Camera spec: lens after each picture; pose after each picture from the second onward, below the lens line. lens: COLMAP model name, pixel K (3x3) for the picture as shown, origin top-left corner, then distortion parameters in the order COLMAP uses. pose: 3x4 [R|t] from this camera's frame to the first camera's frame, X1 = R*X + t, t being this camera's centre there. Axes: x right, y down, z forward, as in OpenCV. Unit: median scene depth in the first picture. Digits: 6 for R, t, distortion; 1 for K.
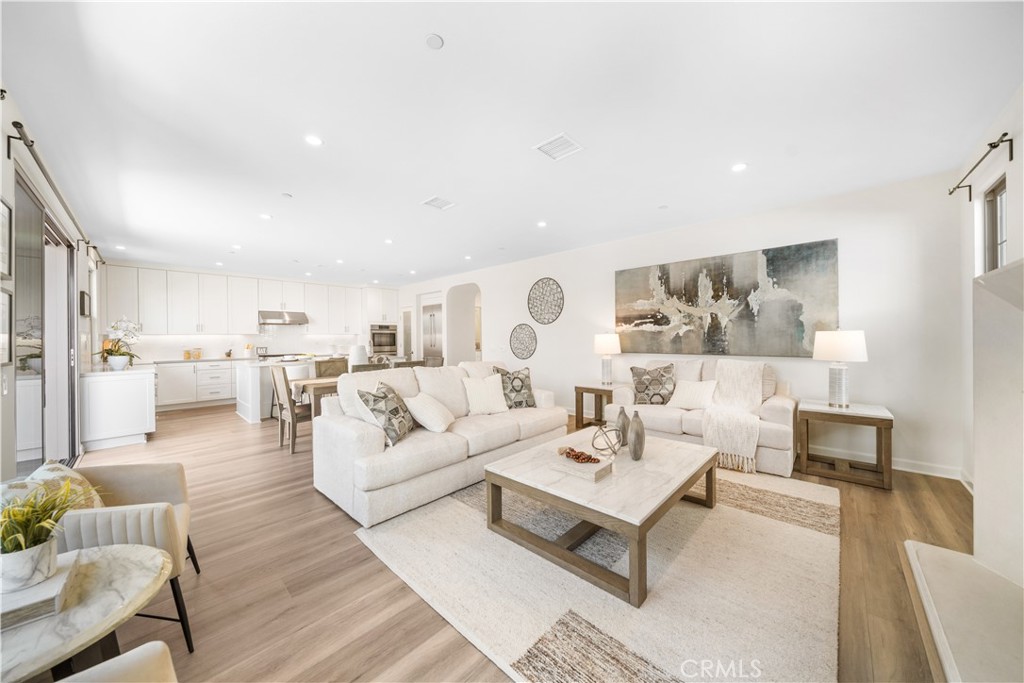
lens RADIAL K [[348.2, 0, 508.8], [0, 348.2, 340.8], [0, 0, 1]] dist [-0.007470, 0.000066]
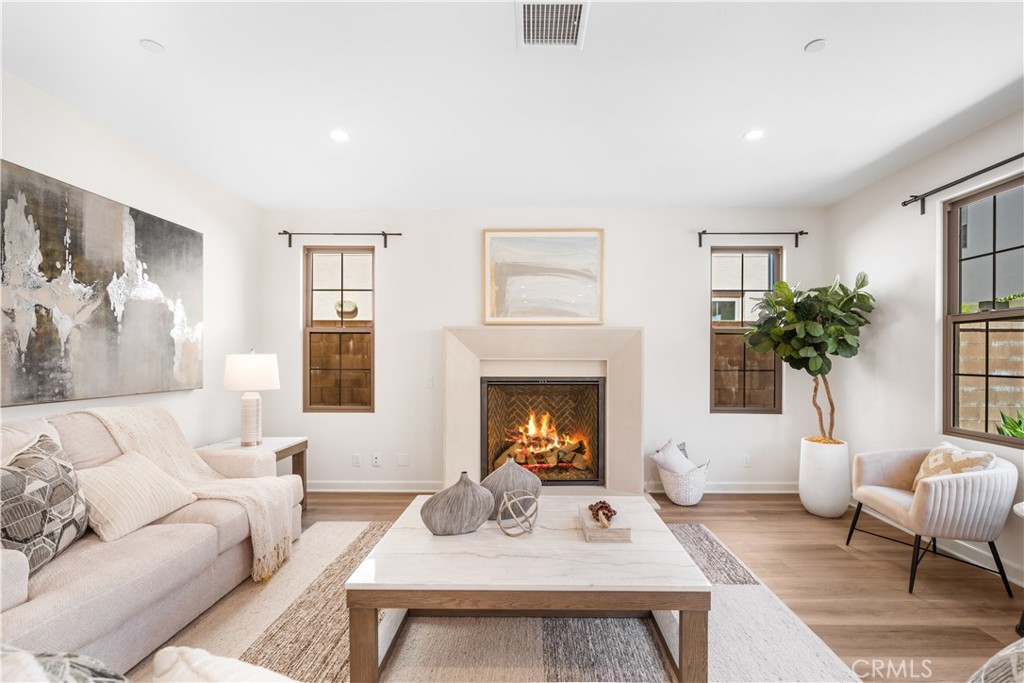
lens RADIAL K [[438.6, 0, 531.5], [0, 438.6, 359.2], [0, 0, 1]] dist [-0.004894, 0.000264]
pose [[-0.685125, 0.003872, 0.728415, -0.200003], [0.009807, 0.999944, 0.003909, -0.009844], [-0.728360, 0.009822, -0.685125, 0.868482]]
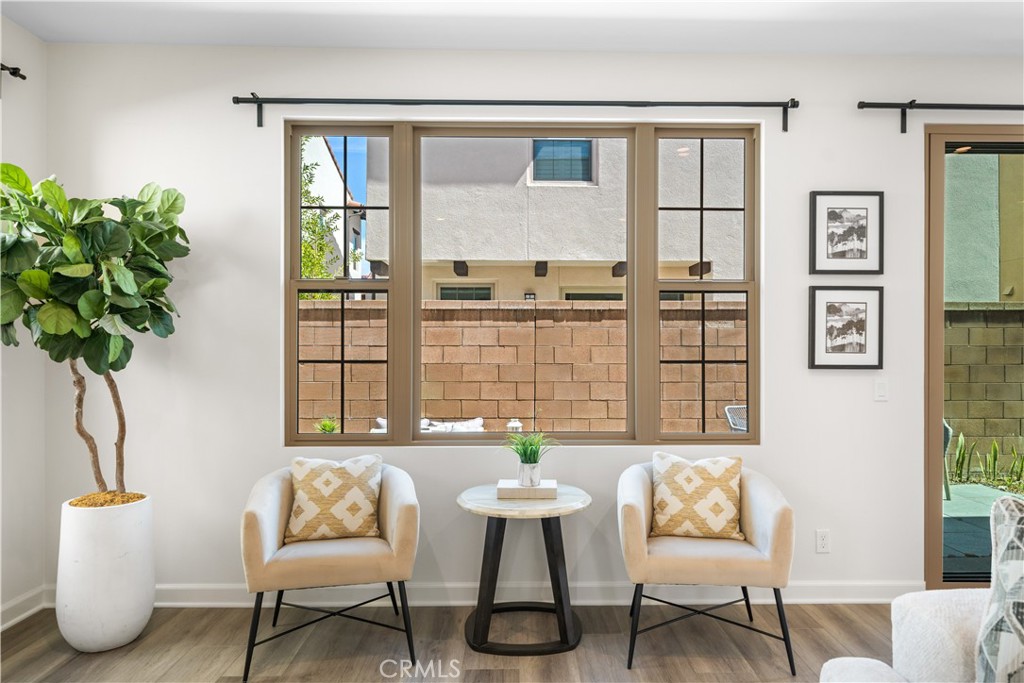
lens RADIAL K [[649.3, 0, 526.8], [0, 649.3, 344.2], [0, 0, 1]] dist [0.004694, -0.000781]
pose [[-0.711091, 0.007108, -0.703064, 0.166178], [-0.000753, 0.999941, 0.010870, -0.004803], [0.703099, 0.008259, -0.711044, 0.641696]]
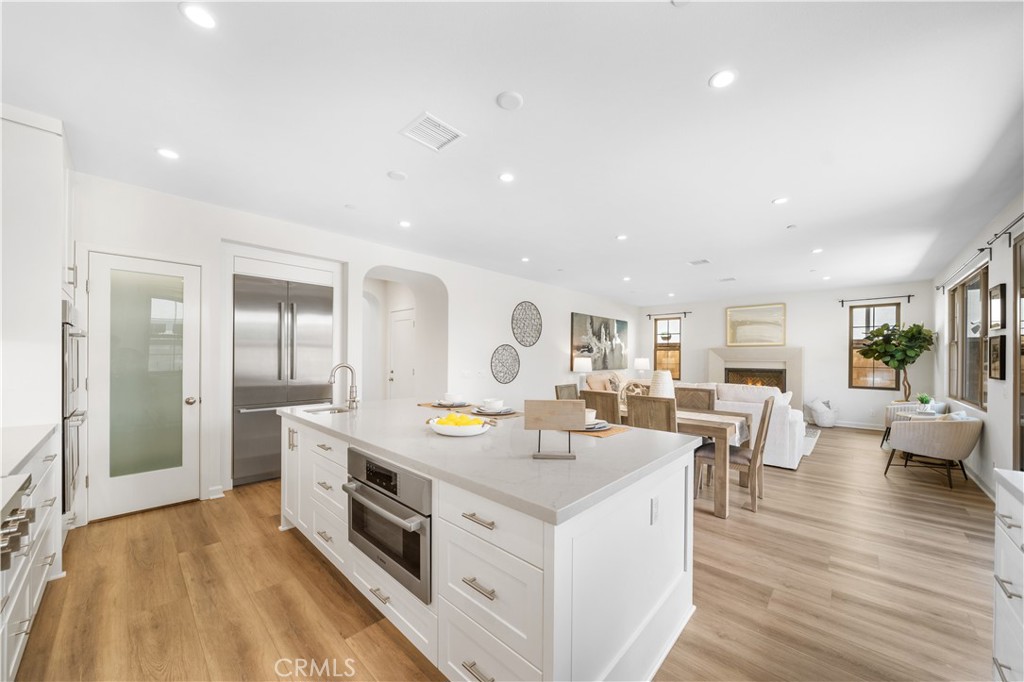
lens RADIAL K [[363.2, 0, 531.6], [0, 363.2, 358.9], [0, 0, 1]] dist [-0.007279, -0.000482]
pose [[-0.034986, 0.001728, 0.999386, -1.282778], [0.000746, 0.999998, -0.001702, -0.013718], [-0.999388, 0.000686, -0.034987, 1.372419]]
